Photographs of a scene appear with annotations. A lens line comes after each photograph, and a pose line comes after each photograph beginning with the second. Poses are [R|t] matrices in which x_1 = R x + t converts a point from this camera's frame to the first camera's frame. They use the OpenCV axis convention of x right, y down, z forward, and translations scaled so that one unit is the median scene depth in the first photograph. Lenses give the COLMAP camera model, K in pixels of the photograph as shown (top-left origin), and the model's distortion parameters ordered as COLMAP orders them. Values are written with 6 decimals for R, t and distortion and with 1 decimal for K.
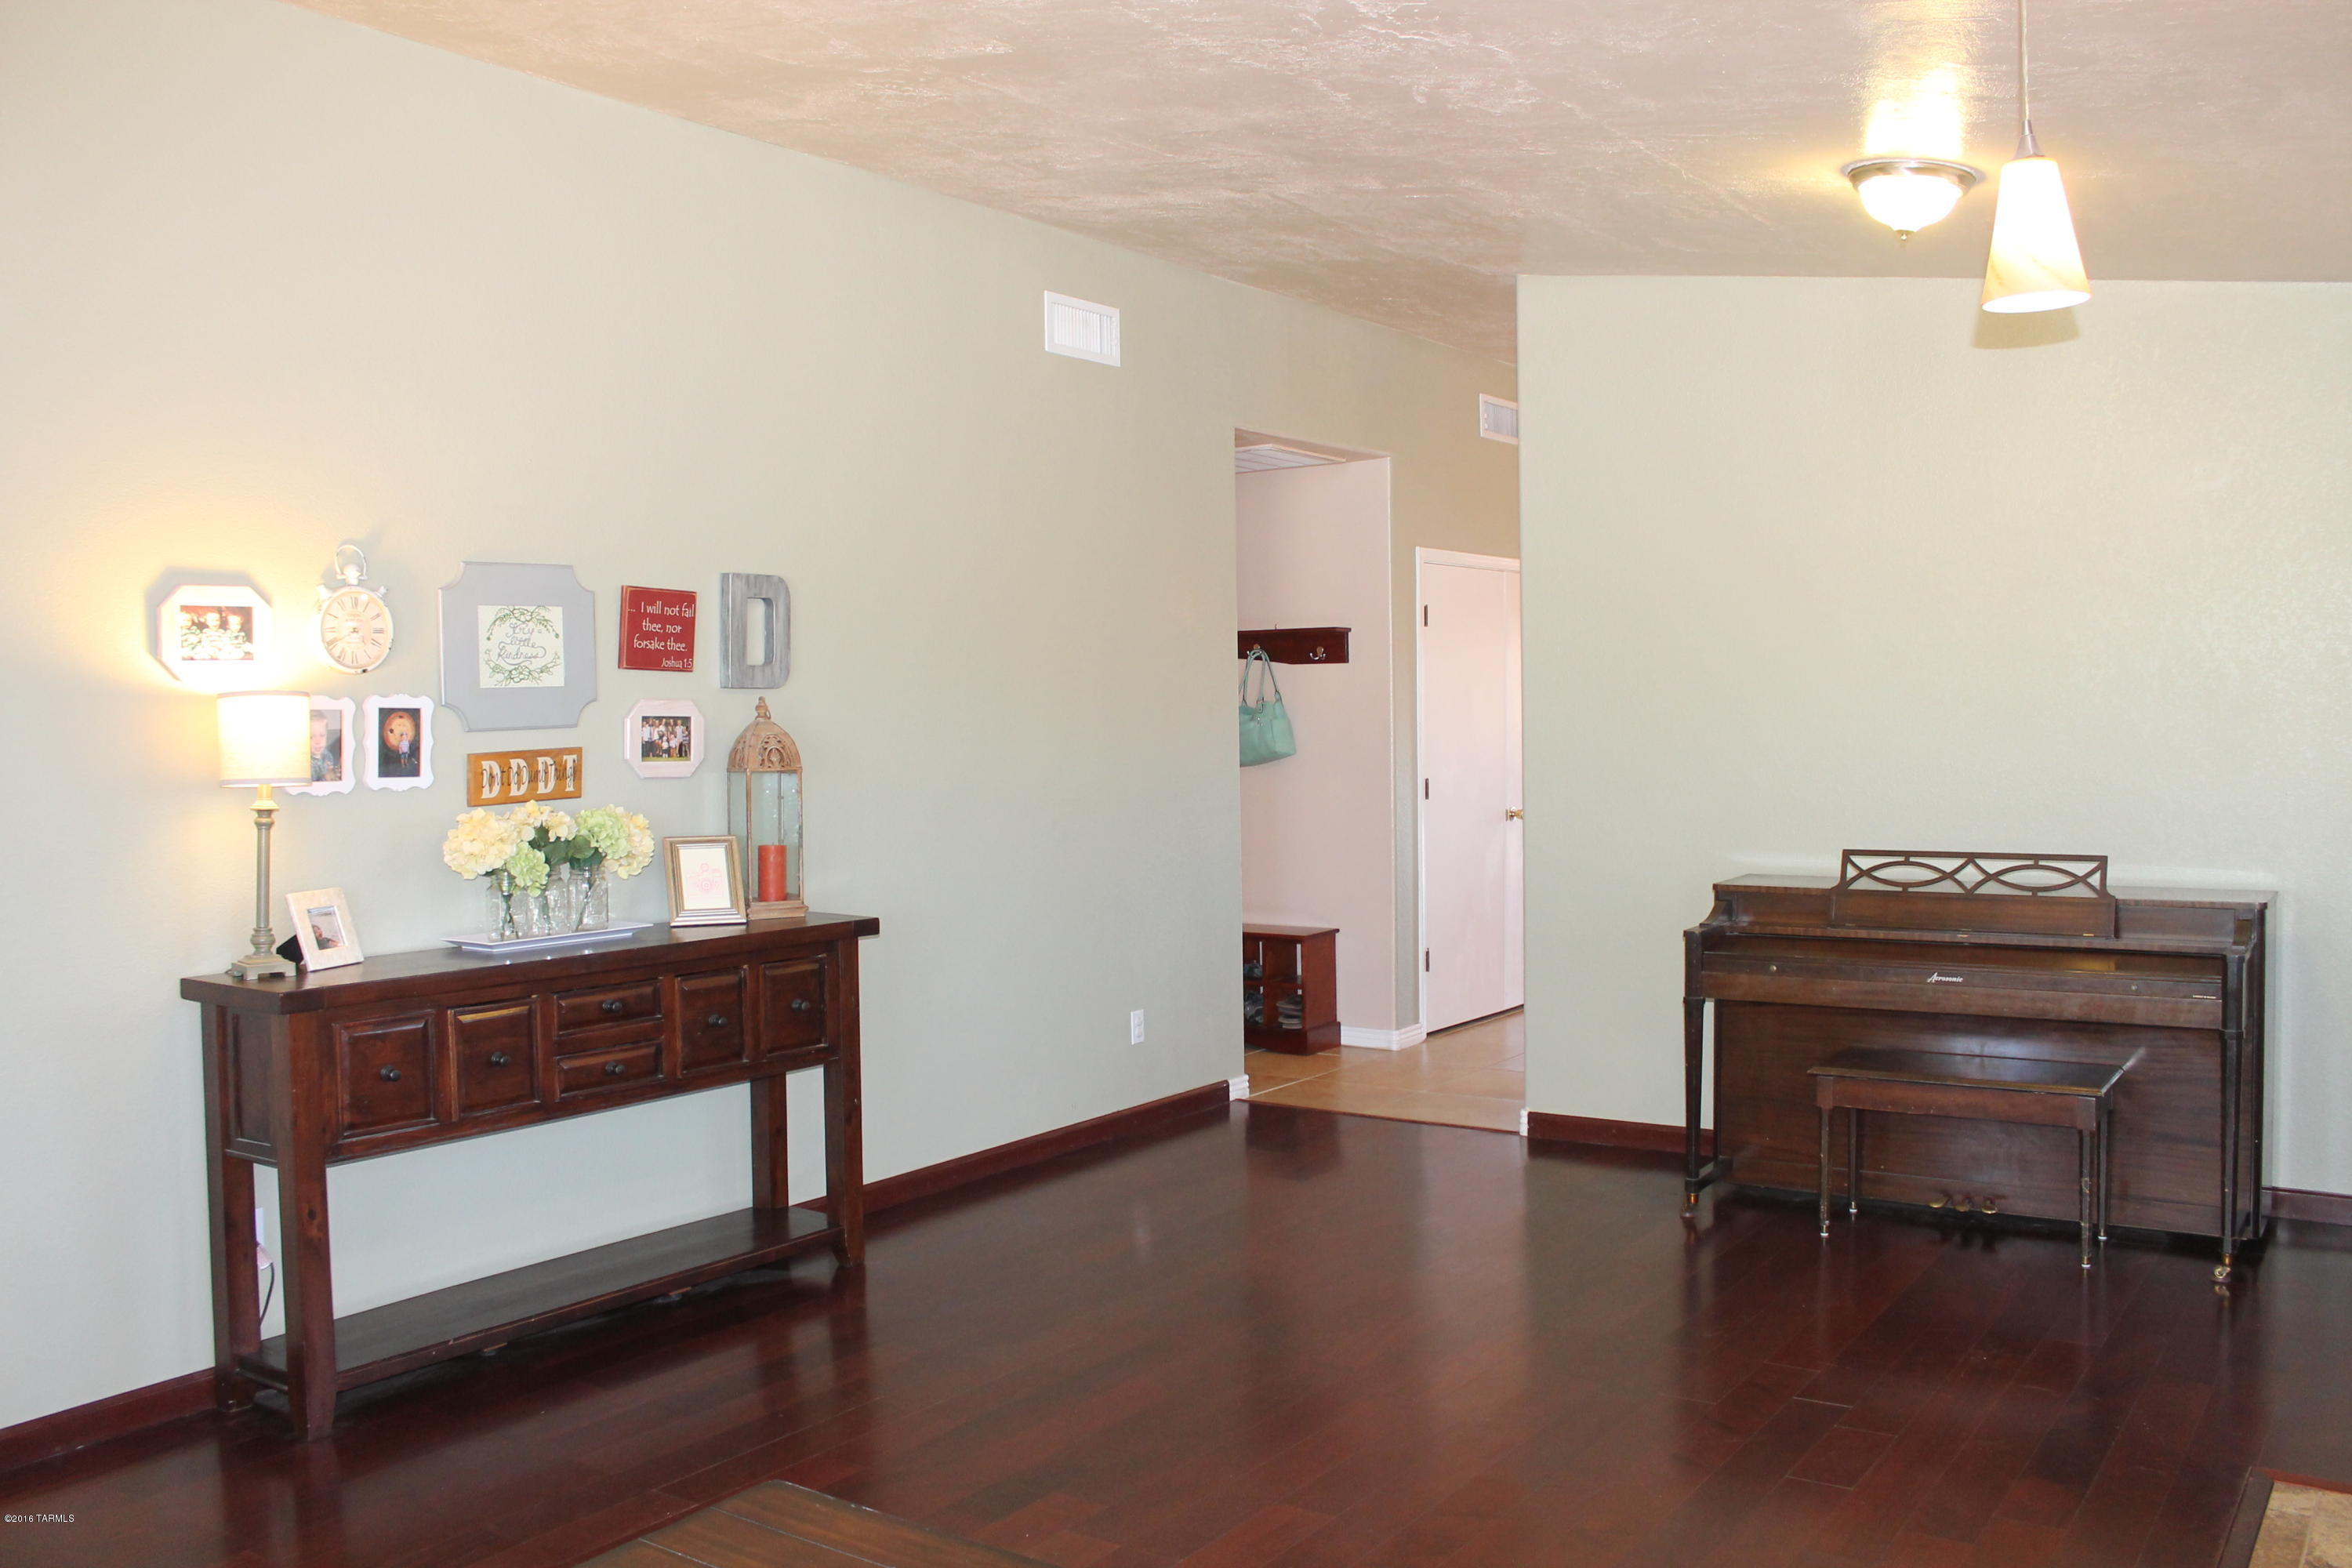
lens RADIAL K [[1989.3, 0, 1188.6], [0, 1989.3, 783.2], [0, 0, 1]] dist [-0.165983, 0.150057]
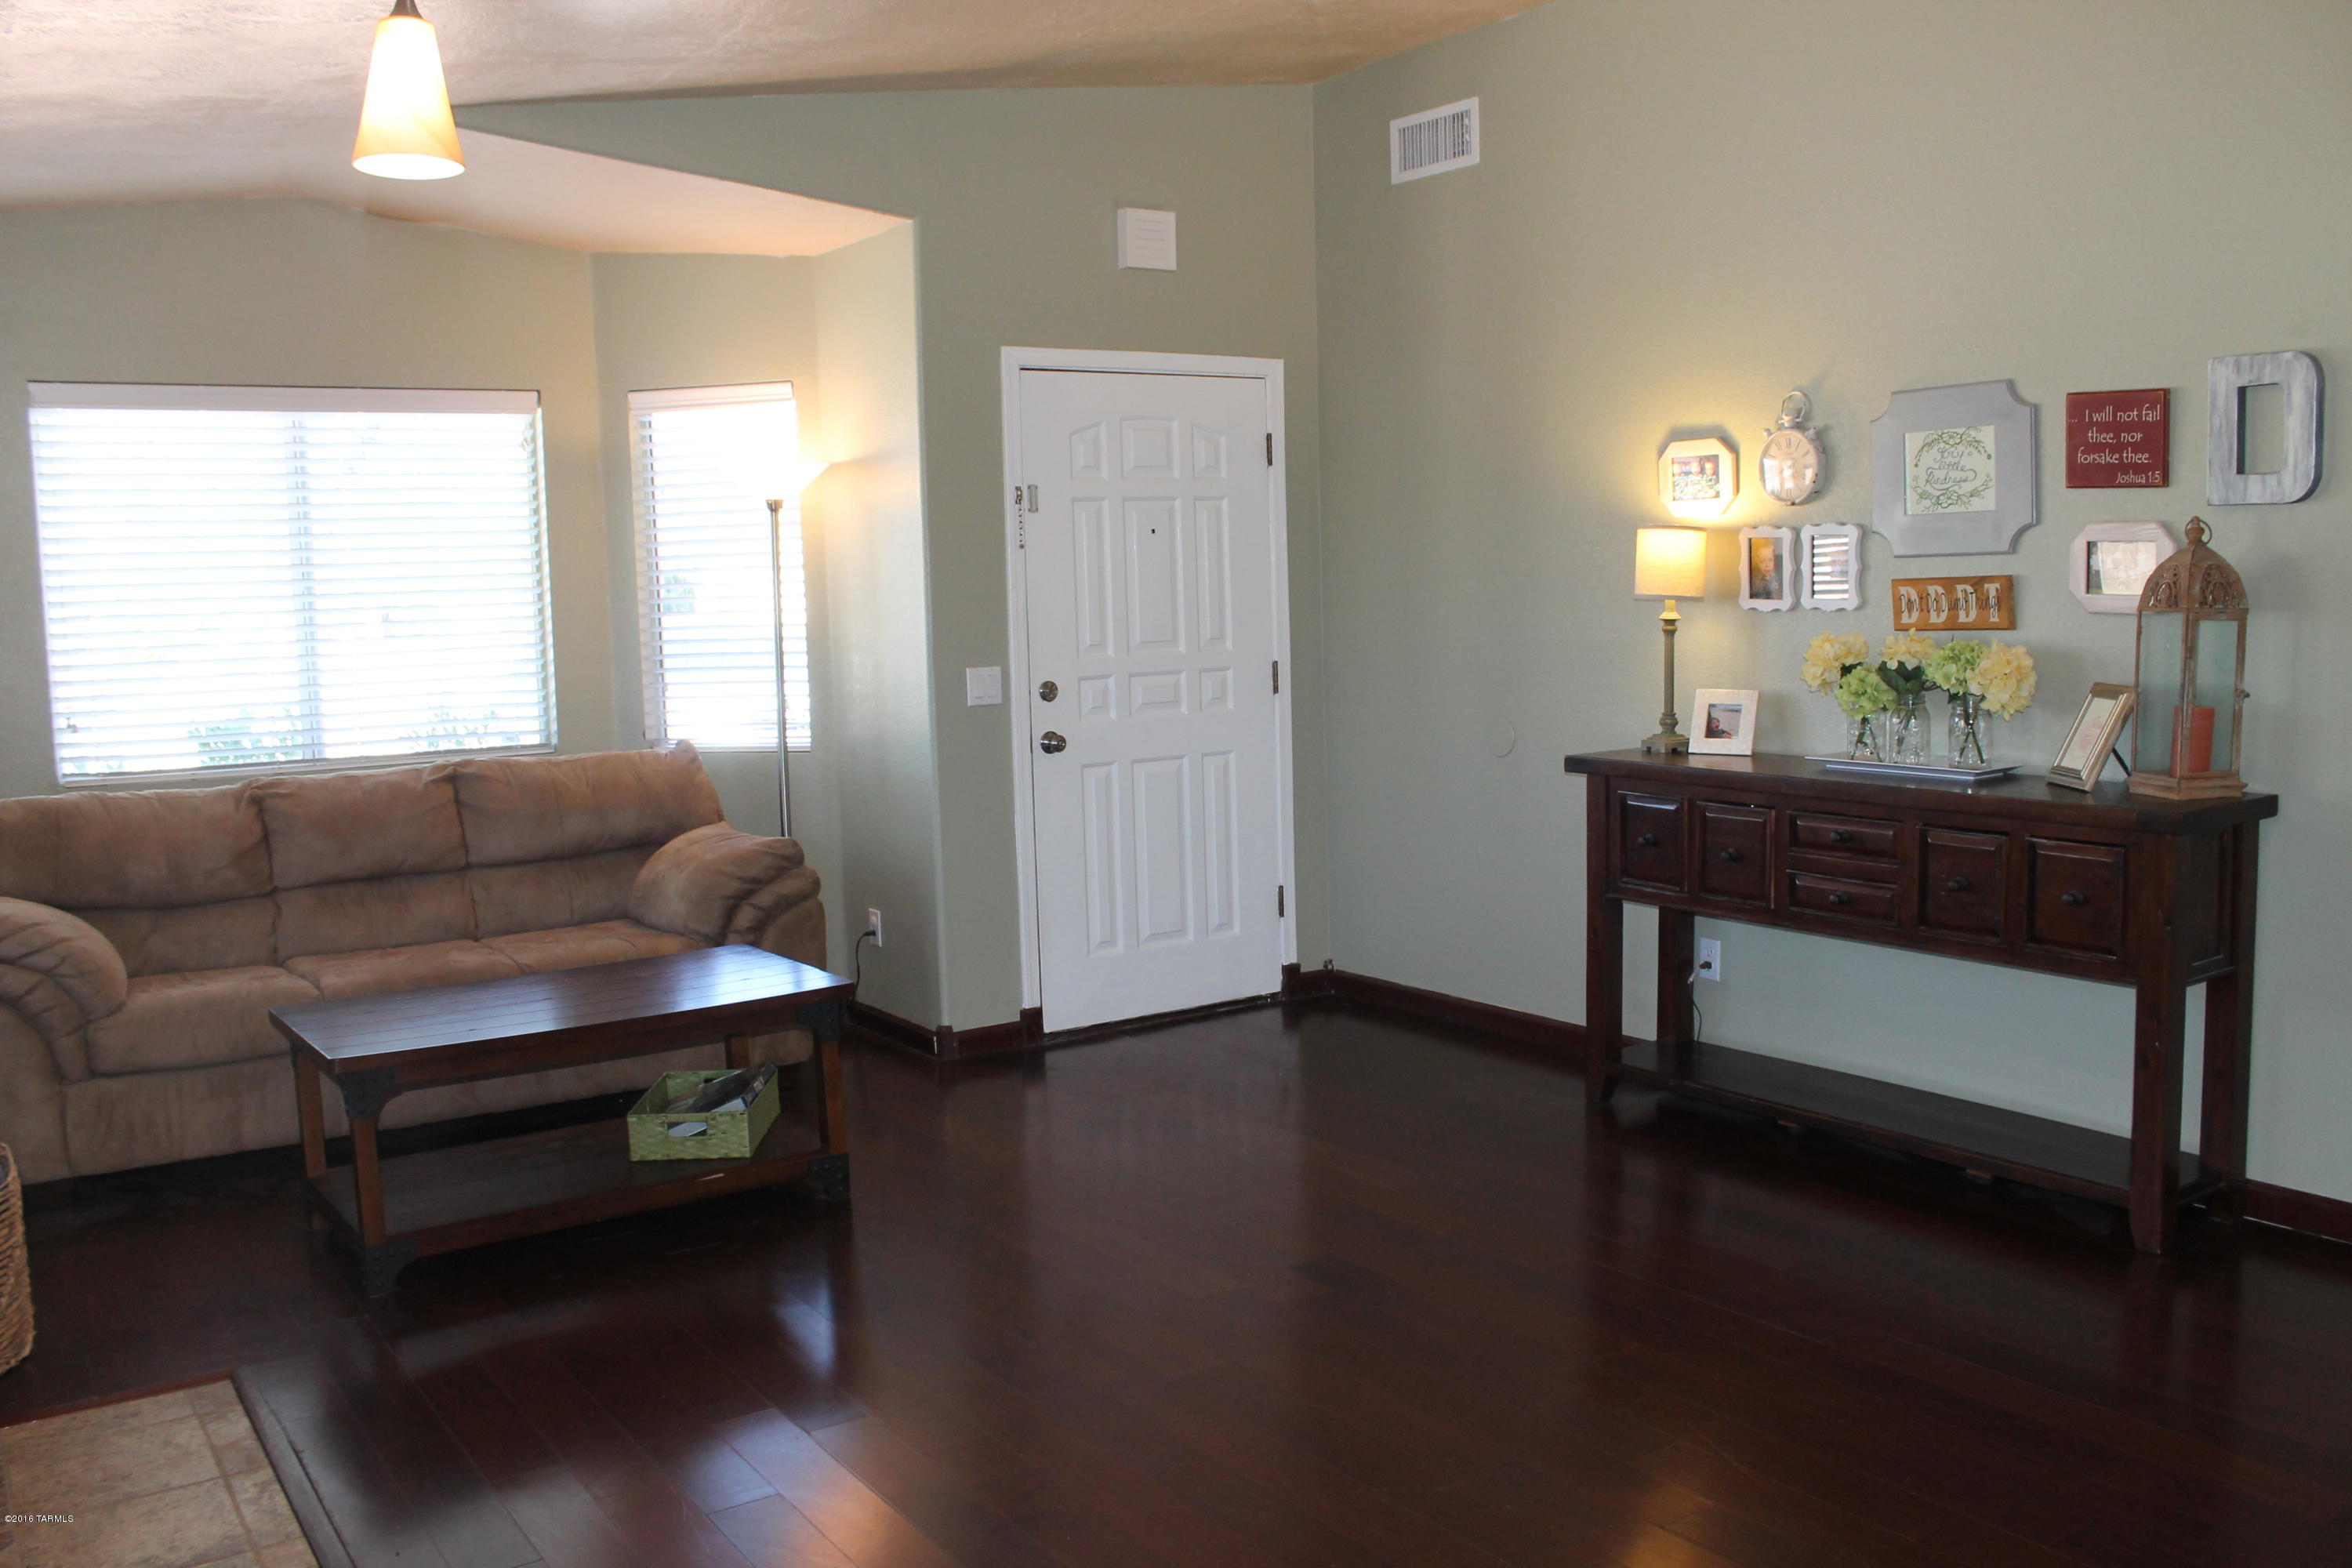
lens RADIAL K [[1989.3, 0, 1188.6], [0, 1989.3, 783.2], [0, 0, 1]] dist [-0.165983, 0.150057]
pose [[-0.360817, 0.129362, -0.923621, 0.712407], [0.002384, 0.990458, 0.137792, -0.049697], [0.932634, 0.047515, -0.357683, 0.997348]]
